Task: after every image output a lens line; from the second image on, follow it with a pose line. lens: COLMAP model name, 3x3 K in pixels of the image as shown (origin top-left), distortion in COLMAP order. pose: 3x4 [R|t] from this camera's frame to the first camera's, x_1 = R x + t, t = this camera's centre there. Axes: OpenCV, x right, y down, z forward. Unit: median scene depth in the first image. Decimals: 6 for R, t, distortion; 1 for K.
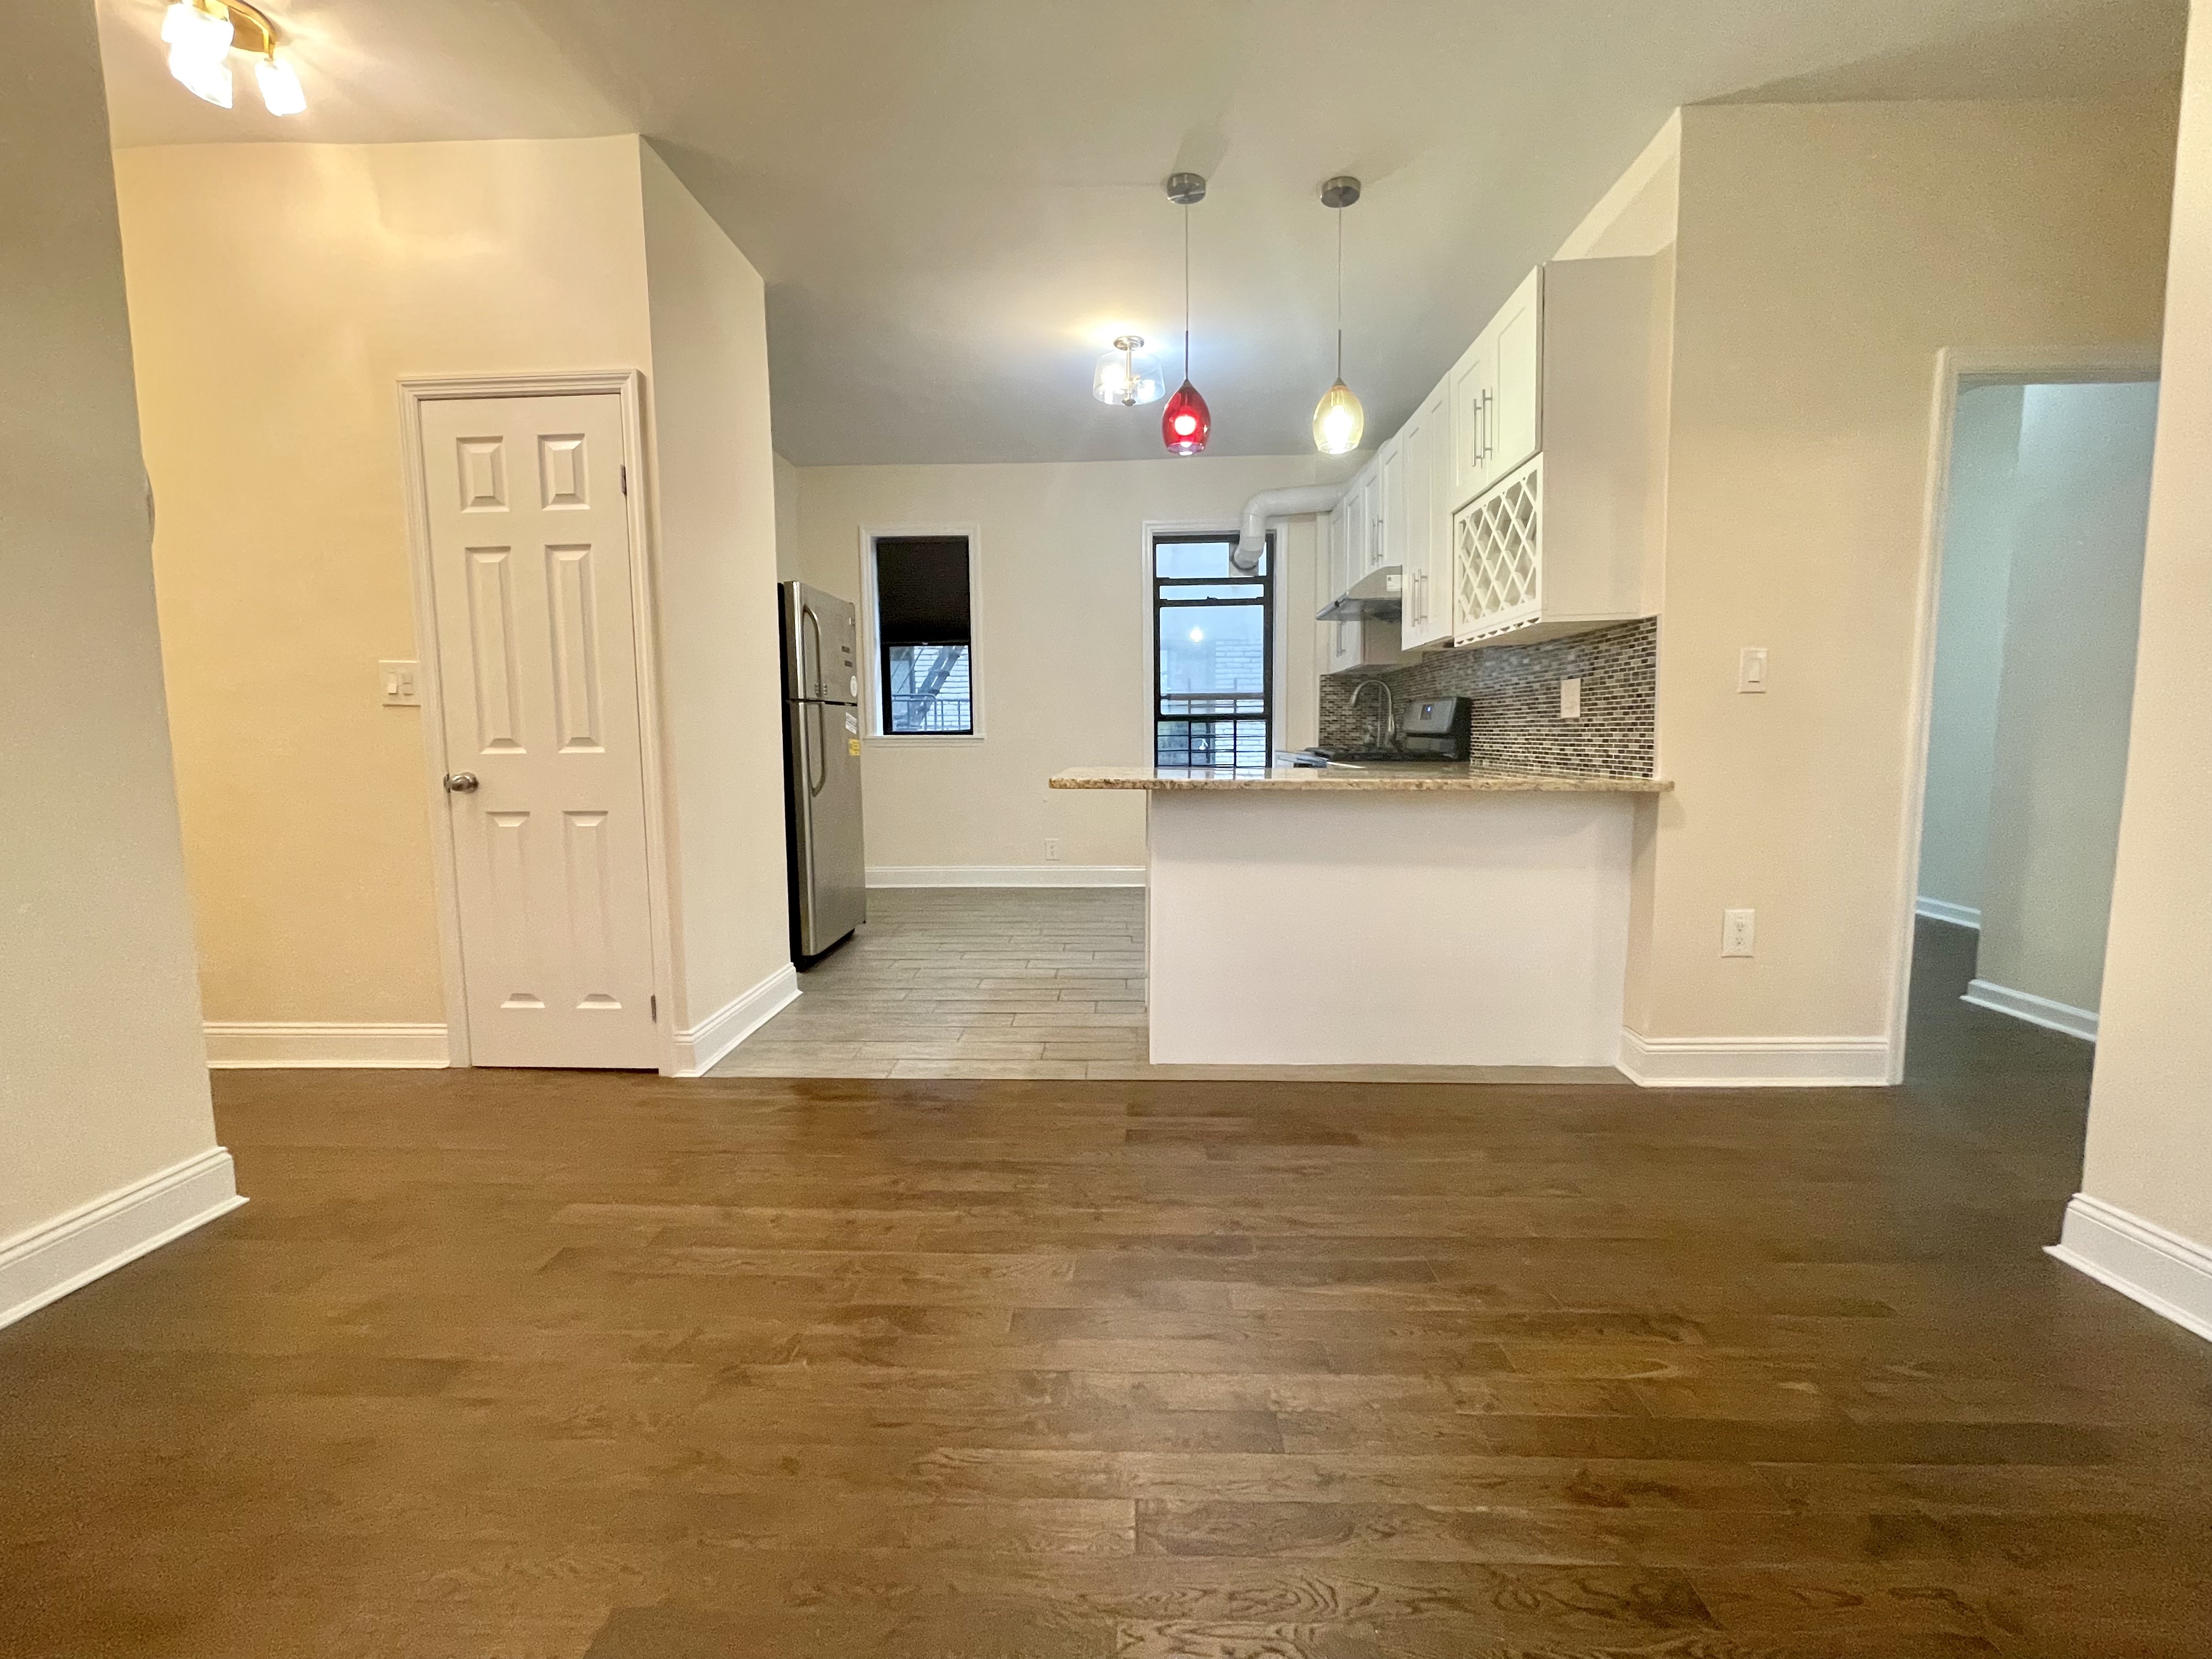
lens RADIAL K [[899.1, 0, 1103.2], [0, 899.1, 822.6], [0, 0, 1]] dist [-0.000212, 0.000366]
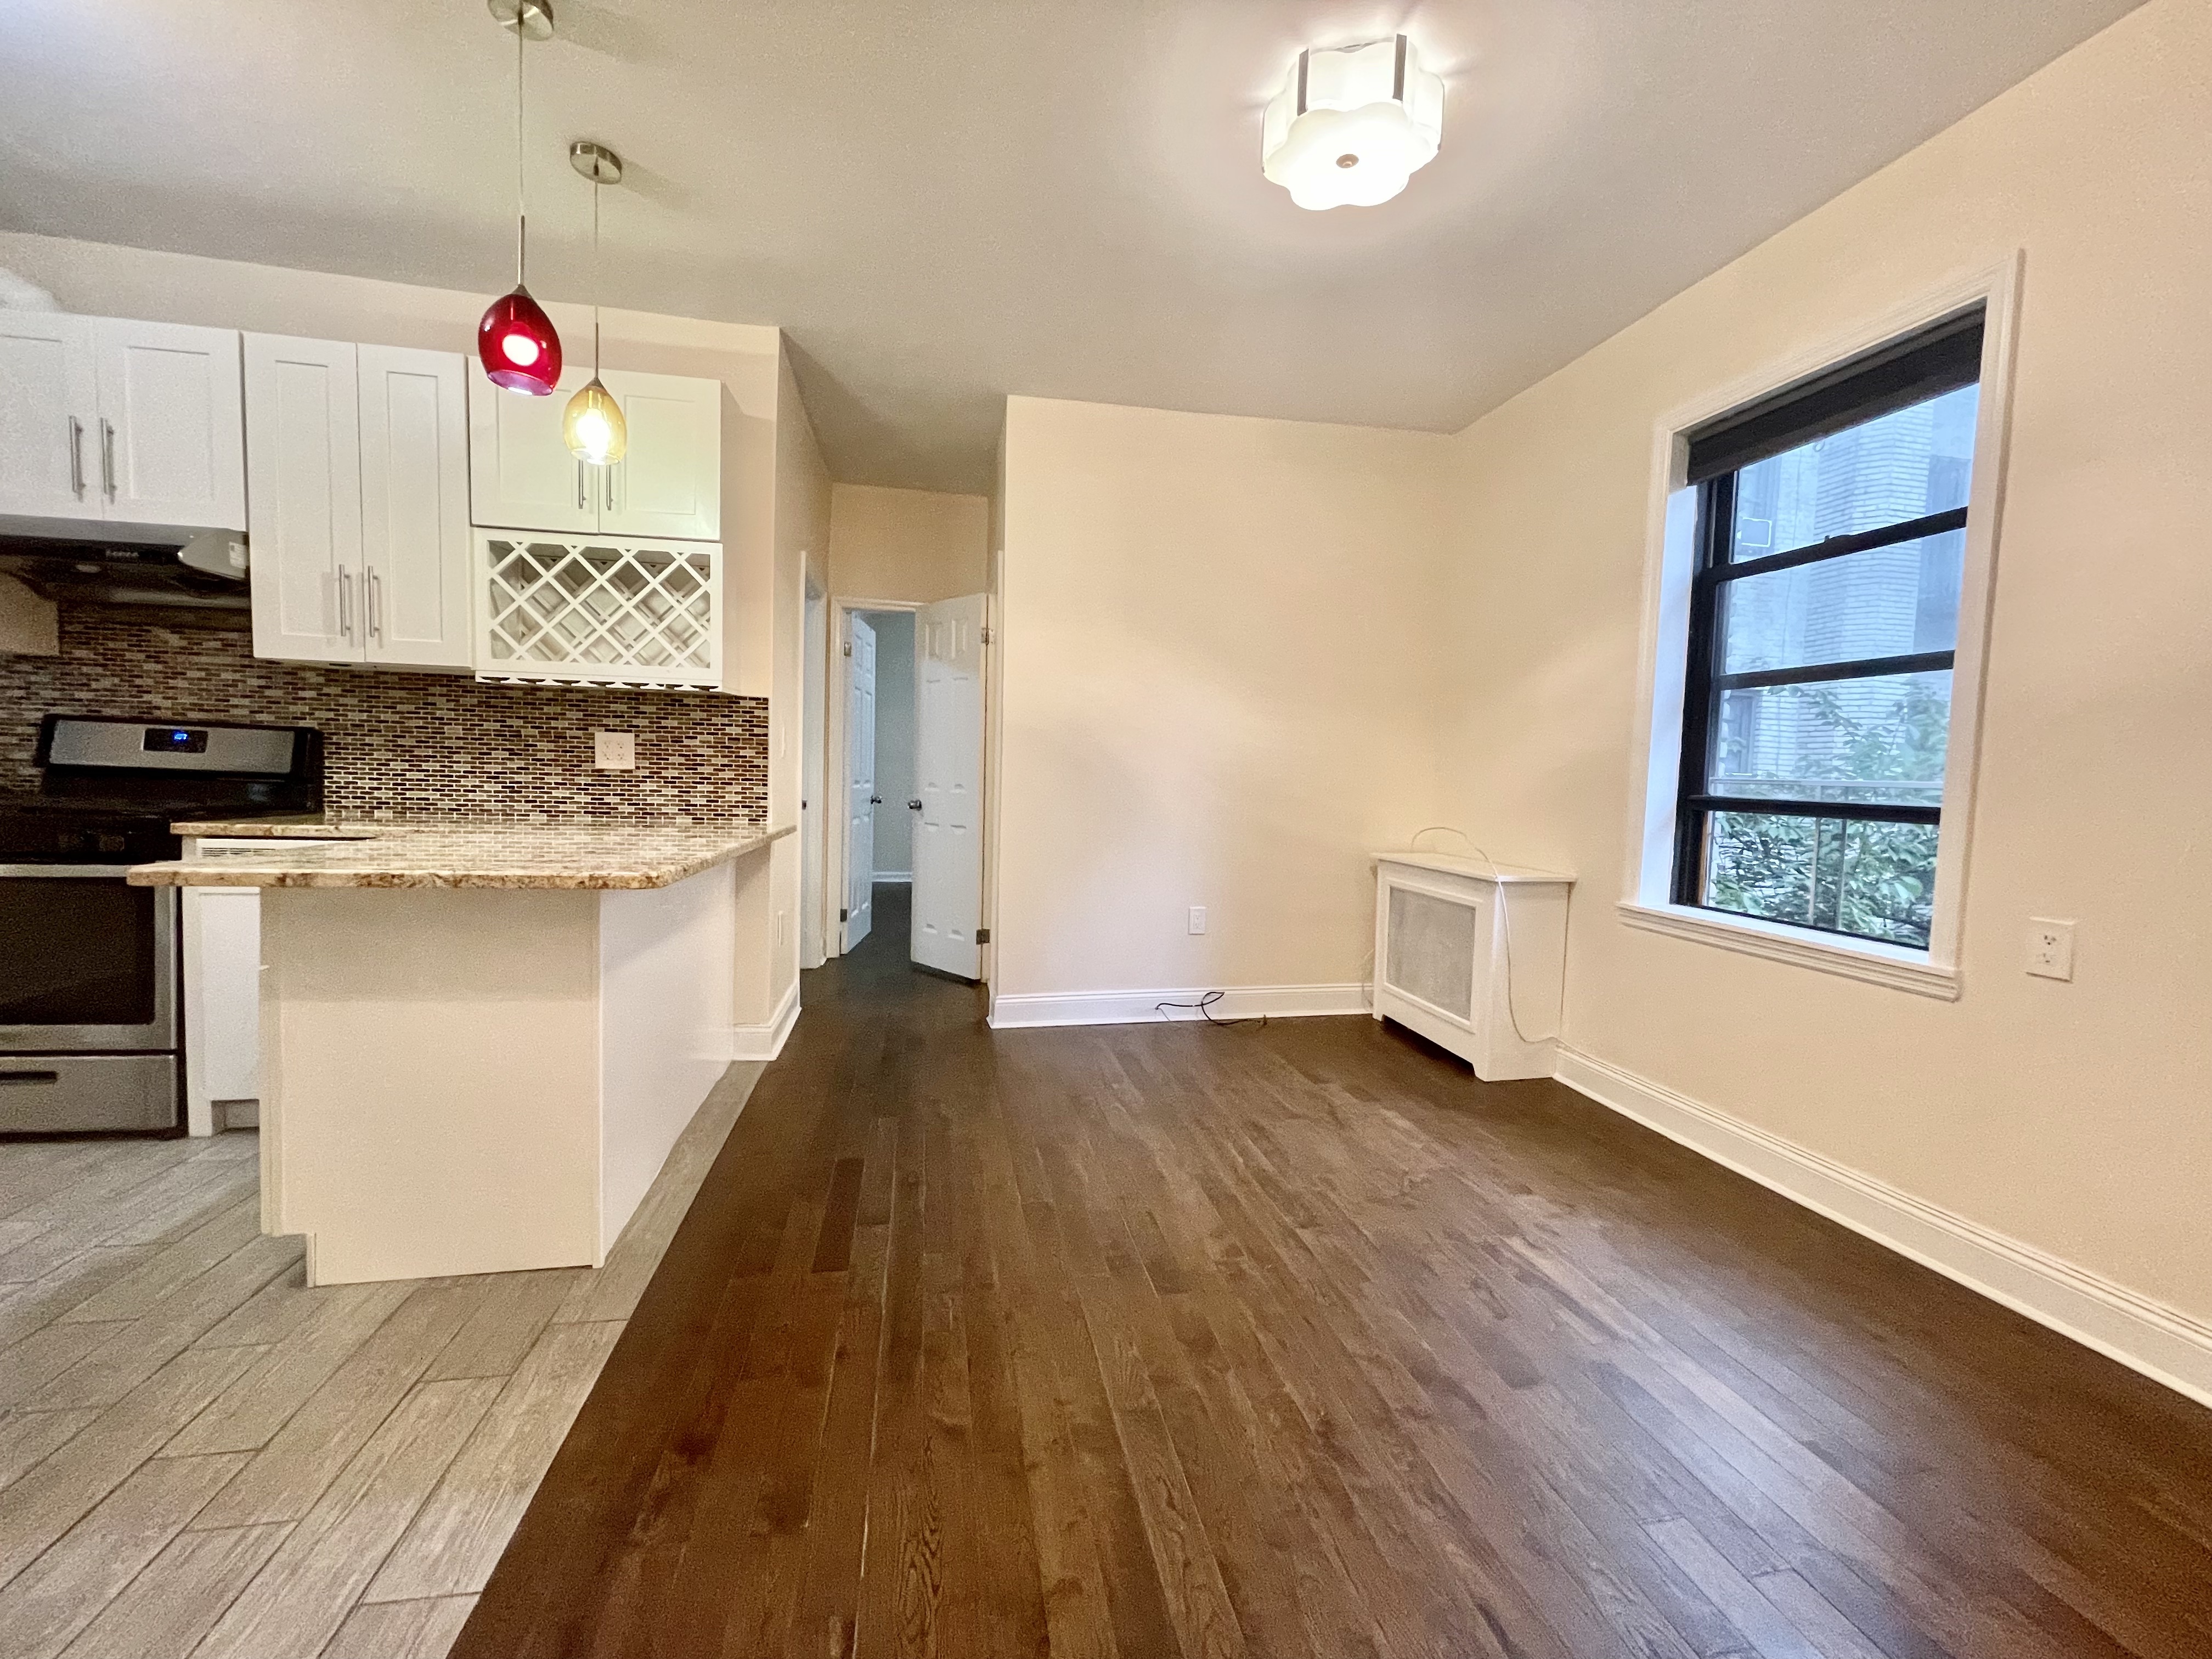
lens RADIAL K [[905.5, 0, 1104.4], [0, 905.5, 822.0], [0, 0, 1]] dist [-0.002528, -0.000350]
pose [[-0.229862, -0.056783, 0.971565, -0.607992], [0.065655, 0.995117, 0.073693, -0.089706], [-0.971006, 0.080728, -0.225012, 0.646977]]
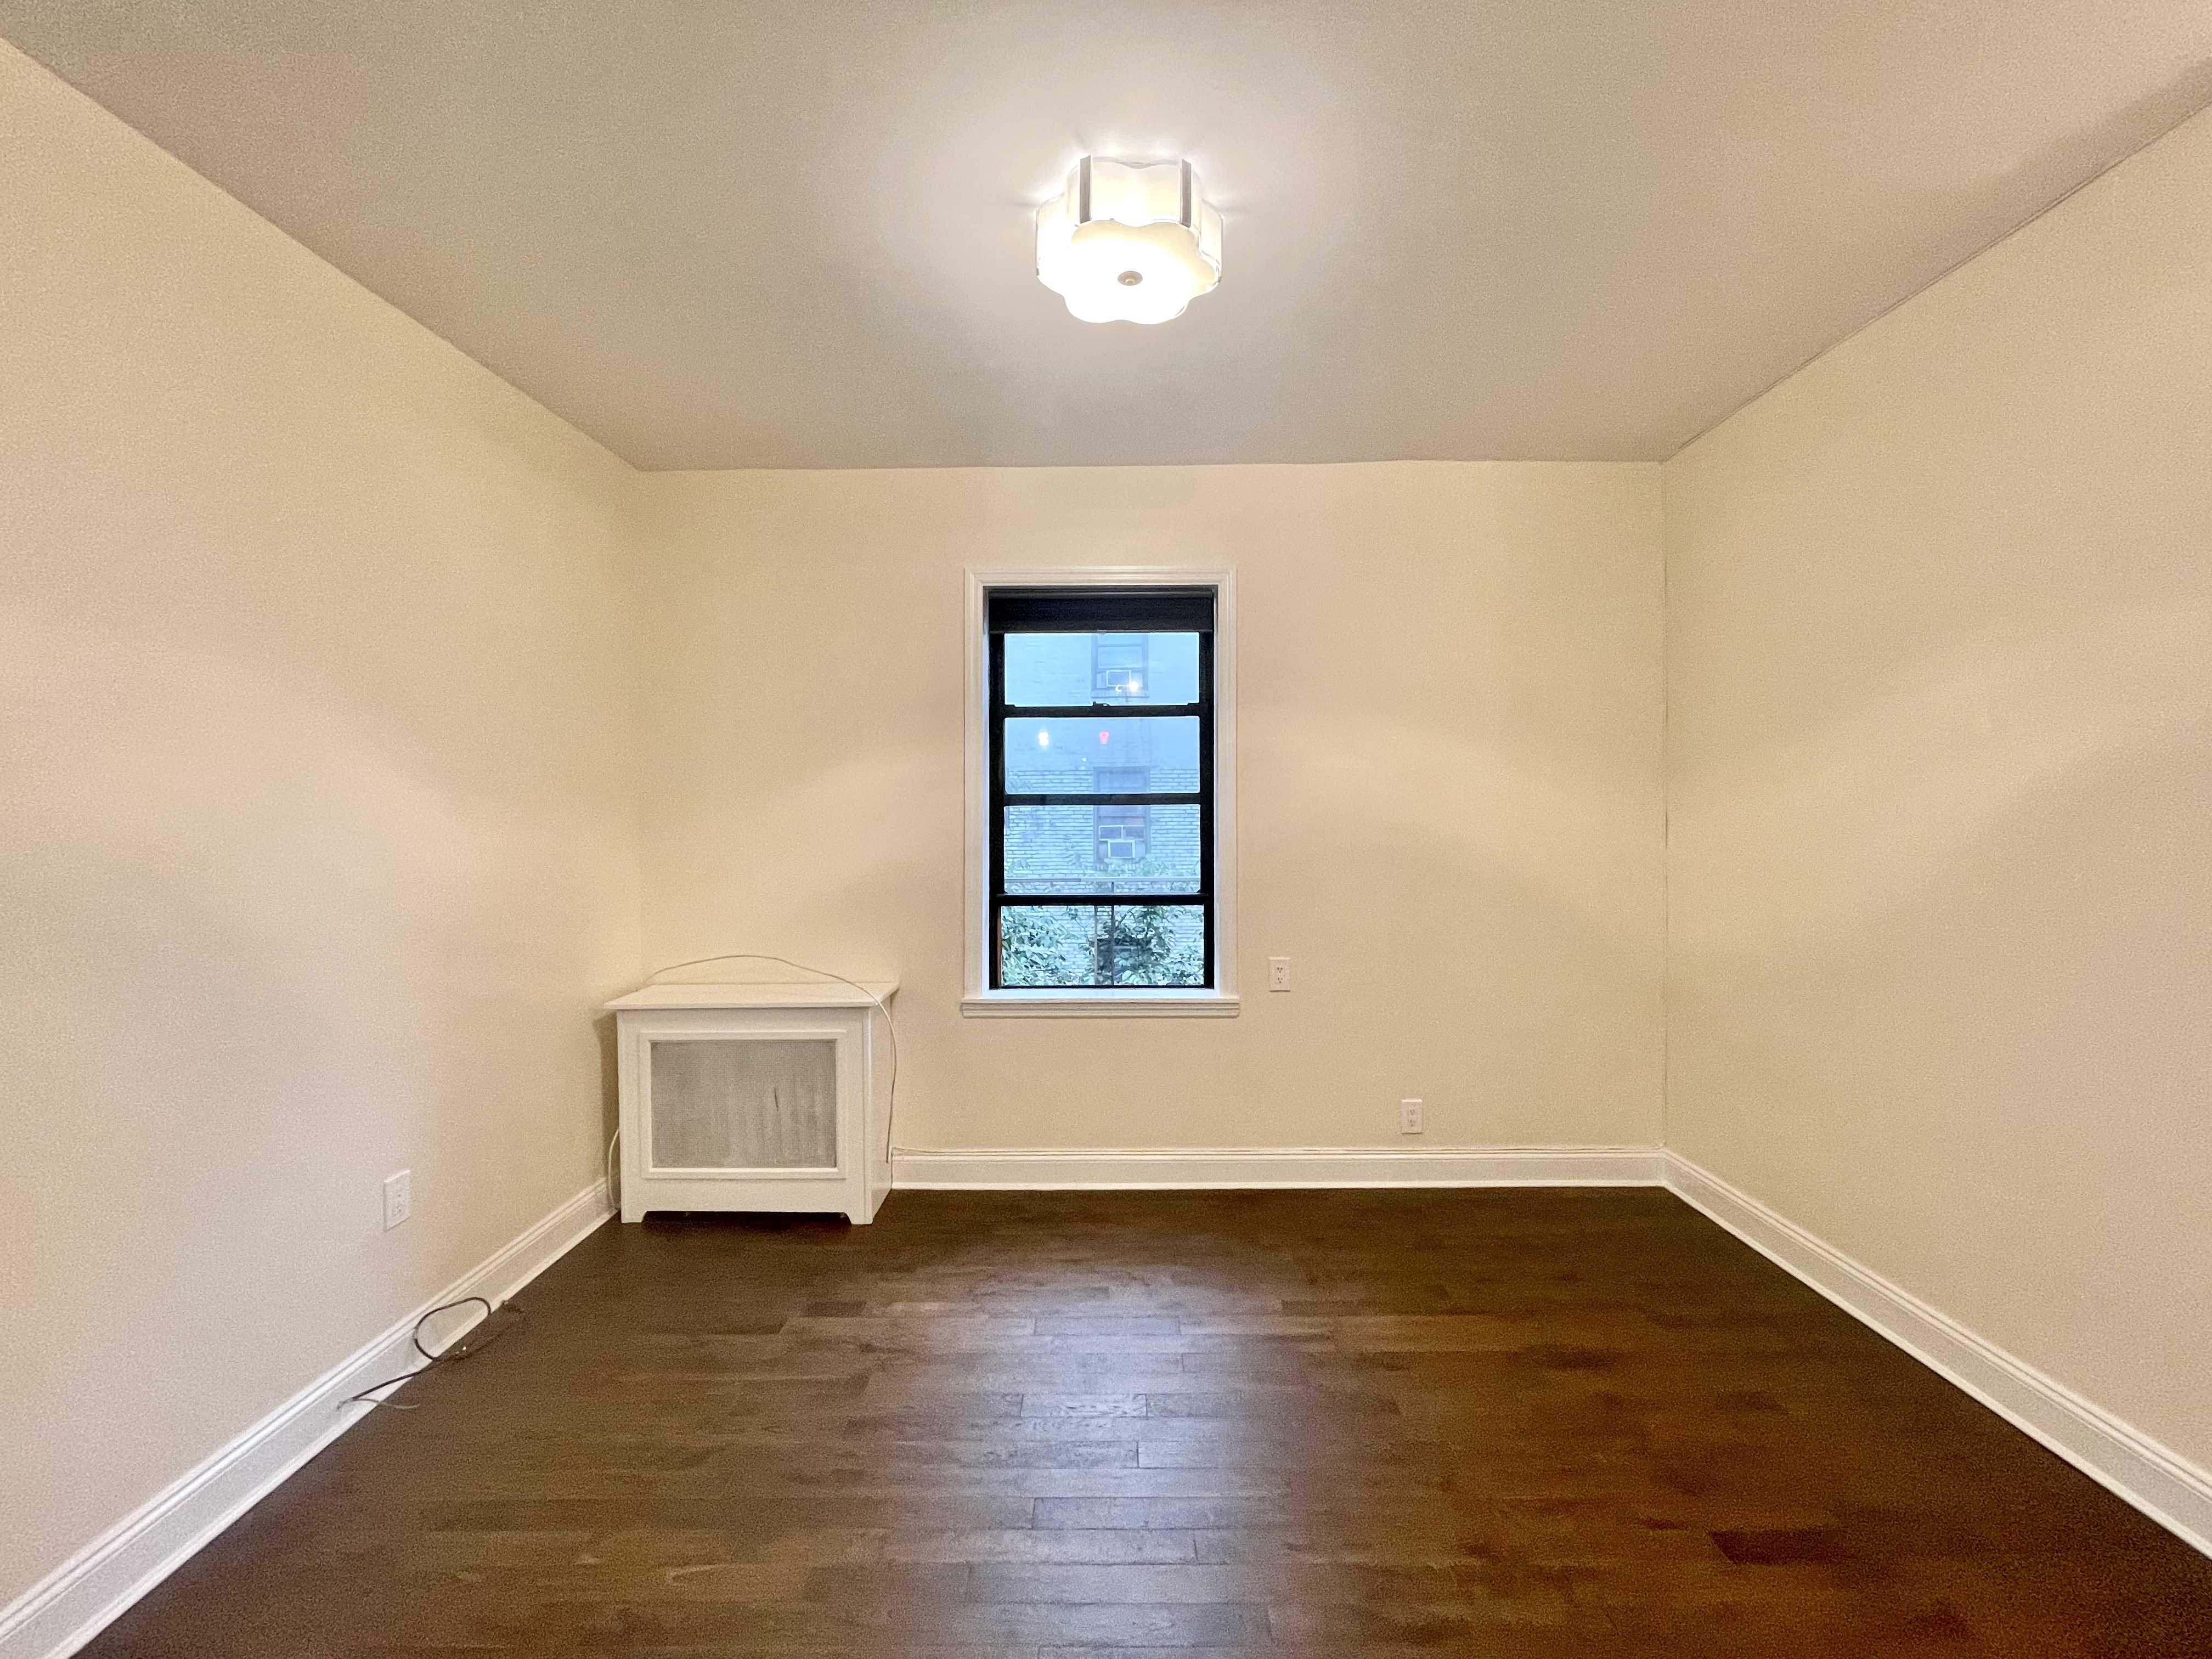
lens RADIAL K [[899.1, 0, 1103.2], [0, 899.1, 822.6], [0, 0, 1]] dist [-0.000212, 0.000366]
pose [[-0.999585, 0.012346, -0.026044, 0.043754], [0.009502, 0.994253, 0.106633, -0.208870], [0.027211, 0.106341, -0.993957, 0.919149]]
